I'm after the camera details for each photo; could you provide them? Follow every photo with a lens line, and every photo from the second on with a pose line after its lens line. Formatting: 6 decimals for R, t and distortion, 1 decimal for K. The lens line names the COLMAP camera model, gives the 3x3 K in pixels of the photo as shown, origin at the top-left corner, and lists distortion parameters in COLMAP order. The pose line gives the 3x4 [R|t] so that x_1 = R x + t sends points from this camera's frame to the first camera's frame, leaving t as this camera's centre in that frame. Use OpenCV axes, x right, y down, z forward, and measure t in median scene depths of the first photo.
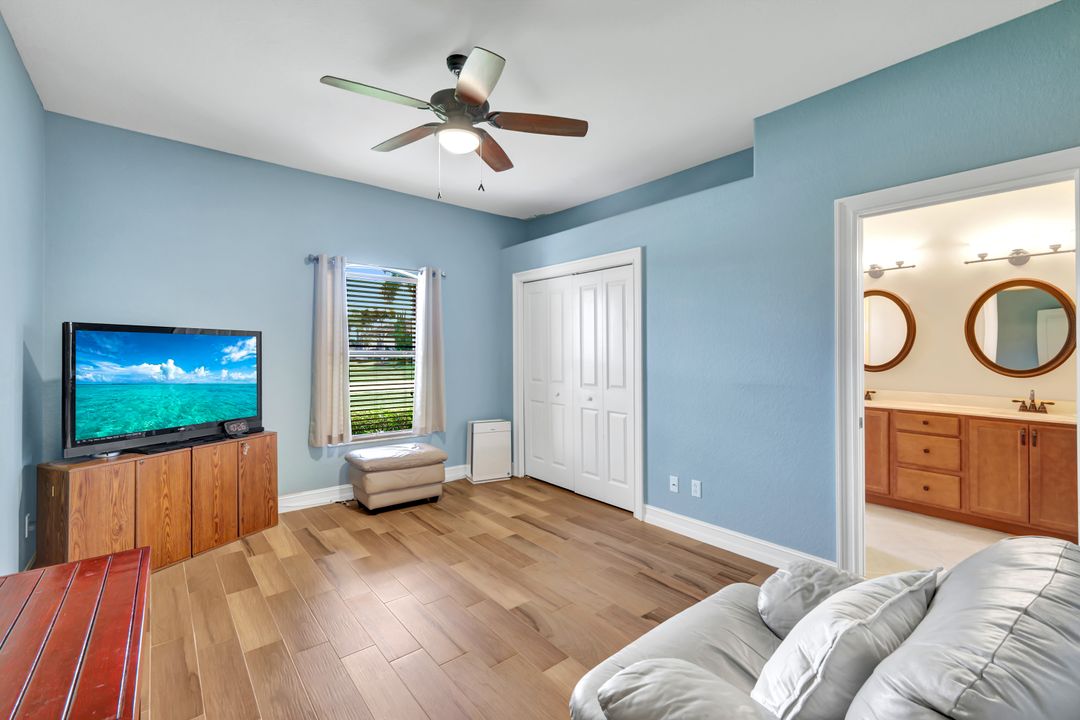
lens RADIAL K [[472.6, 0, 543.1], [0, 472.6, 355.3], [0, 0, 1]] dist [0.009334, -0.001659]
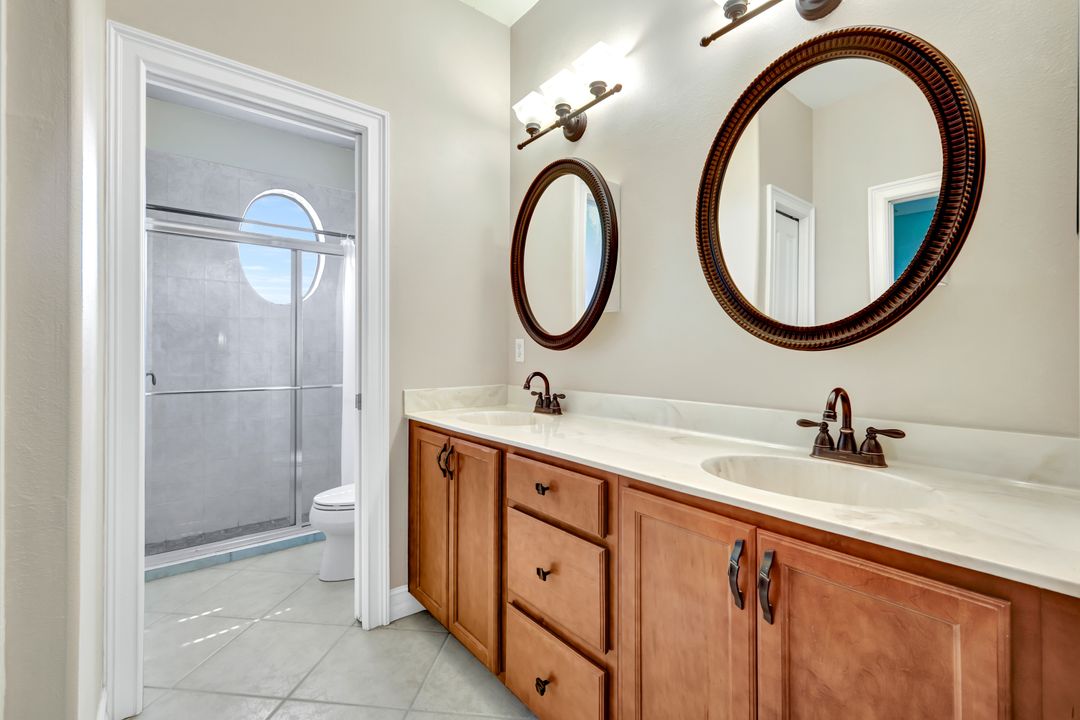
lens RADIAL K [[472.6, 0, 537.4], [0, 472.6, 358.6], [0, 0, 1]] dist [0.009334, -0.001659]
pose [[0.999963, -0.005923, -0.006201, 0.832046], [0.005978, 0.999942, 0.008962, 0.048960], [0.006148, -0.008999, 0.999941, 0.690098]]
